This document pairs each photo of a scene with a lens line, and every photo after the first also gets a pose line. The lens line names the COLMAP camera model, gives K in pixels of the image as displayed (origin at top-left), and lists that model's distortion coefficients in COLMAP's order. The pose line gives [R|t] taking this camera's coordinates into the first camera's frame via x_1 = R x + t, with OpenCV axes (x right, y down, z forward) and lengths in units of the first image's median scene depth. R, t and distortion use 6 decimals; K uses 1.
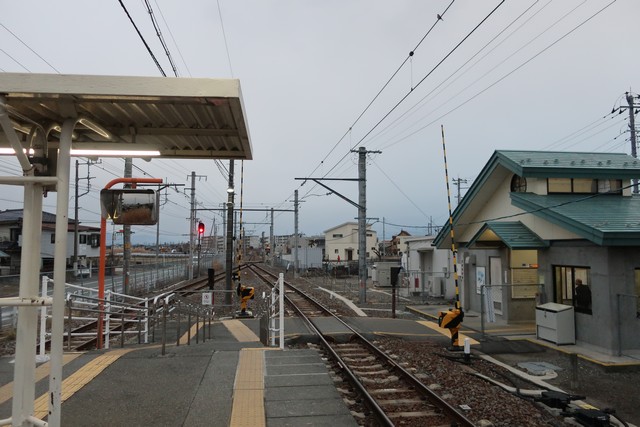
lens RADIAL K [[503.8, 0, 320.0], [0, 503.8, 213.5], [0, 0, 1]] dist [-0.006120, 0.007619]
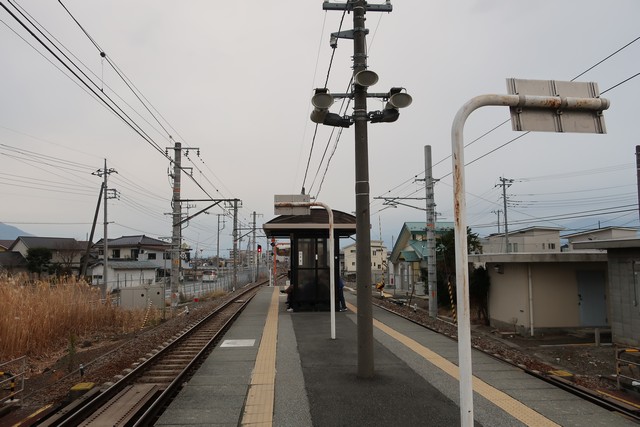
lens RADIAL K [[503.8, 0, 320.0], [0, 503.8, 213.5], [0, 0, 1]] dist [-0.006120, 0.007619]
pose [[0.999027, -0.009571, -0.043057, 0.011280], [0.008455, 0.999626, -0.026026, -0.035221], [0.043290, 0.025637, 0.998734, -0.496782]]
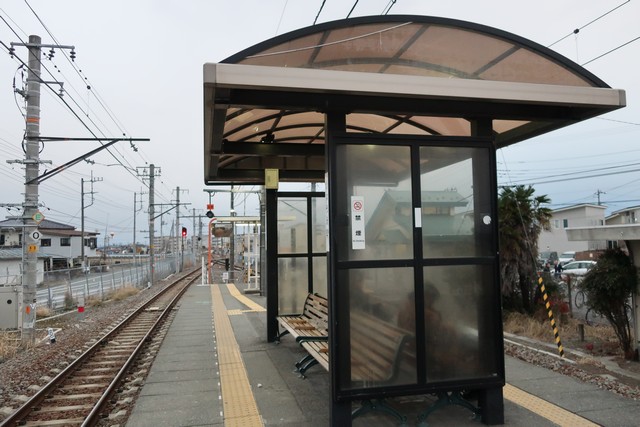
lens RADIAL K [[503.8, 0, 320.0], [0, 503.8, 213.5], [0, 0, 1]] dist [-0.006120, 0.007619]
pose [[0.994831, -0.011602, 0.100876, -0.027185], [0.011189, 0.999927, 0.004665, -0.018063], [-0.100923, -0.003512, 0.994888, -0.269486]]
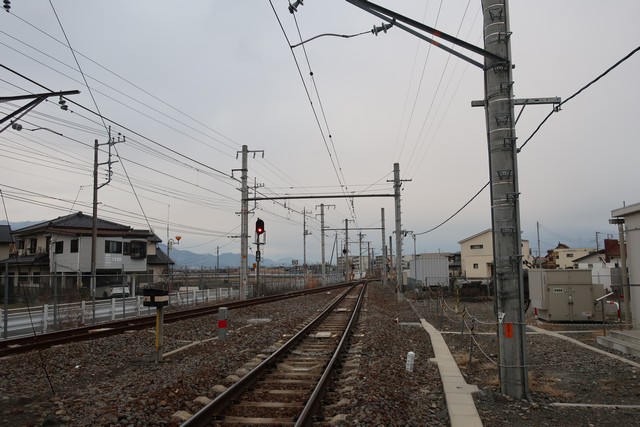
lens RADIAL K [[503.8, 0, 320.0], [0, 503.8, 213.5], [0, 0, 1]] dist [-0.006120, 0.007619]
pose [[0.961892, -0.041188, -0.270311, 0.030904], [0.029965, 0.998514, -0.045517, 0.044059], [0.271784, 0.035682, 0.961696, 0.356335]]
